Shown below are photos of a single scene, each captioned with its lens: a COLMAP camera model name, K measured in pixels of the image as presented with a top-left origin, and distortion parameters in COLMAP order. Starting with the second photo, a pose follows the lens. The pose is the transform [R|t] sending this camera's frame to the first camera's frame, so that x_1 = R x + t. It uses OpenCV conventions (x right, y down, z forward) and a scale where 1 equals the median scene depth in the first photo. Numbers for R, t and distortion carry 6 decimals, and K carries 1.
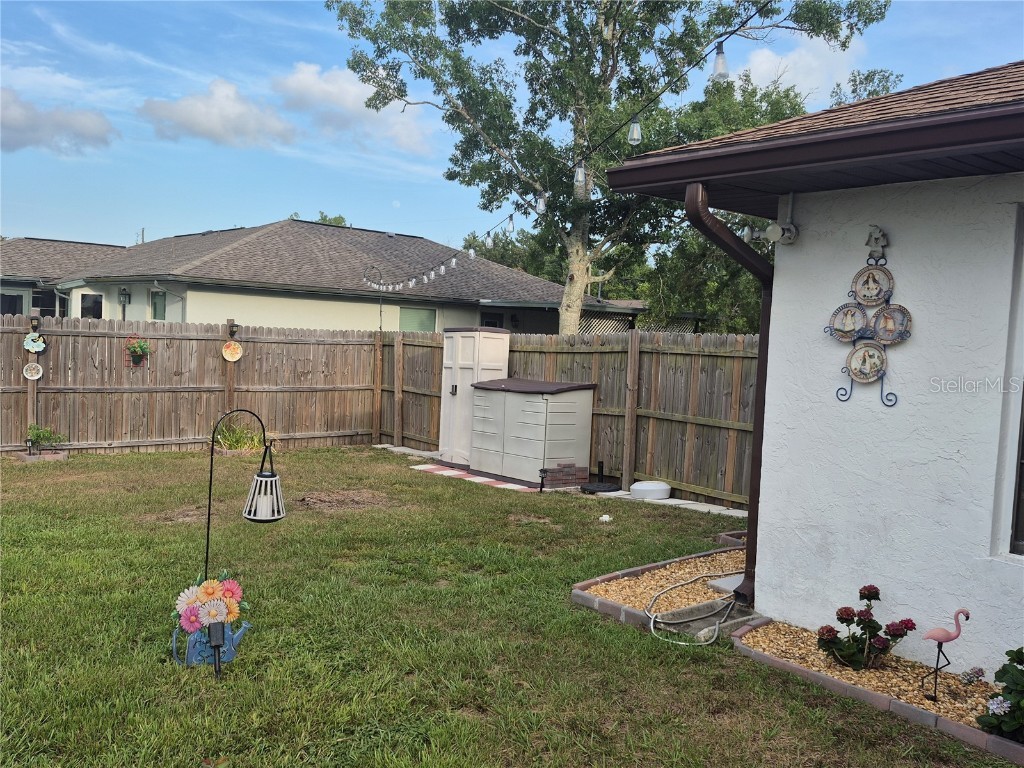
lens RADIAL K [[881.2, 0, 512.0], [0, 881.2, 384.0], [0, 0, 1]] dist [0.095716, -0.136192]
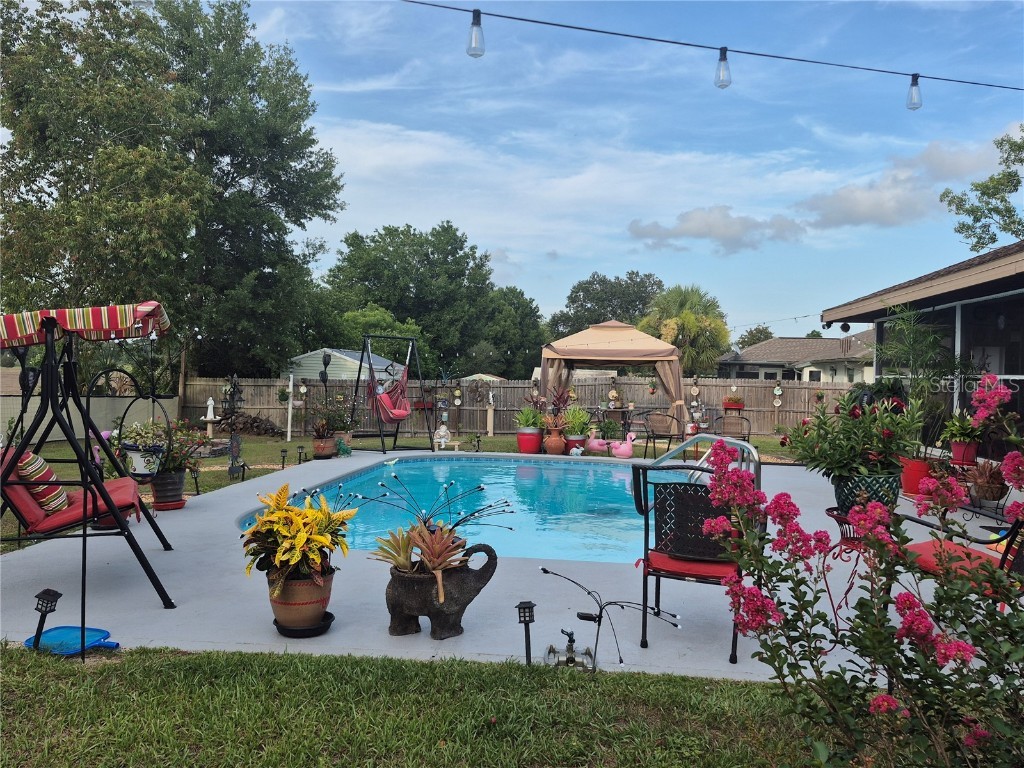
lens RADIAL K [[881.2, 0, 512.0], [0, 881.2, 384.0], [0, 0, 1]] dist [0.095716, -0.136192]
pose [[0.700850, -0.021193, -0.712994, 0.110809], [-0.037833, 0.997047, -0.066825, 0.019957], [0.712305, 0.073810, 0.697979, -0.195713]]
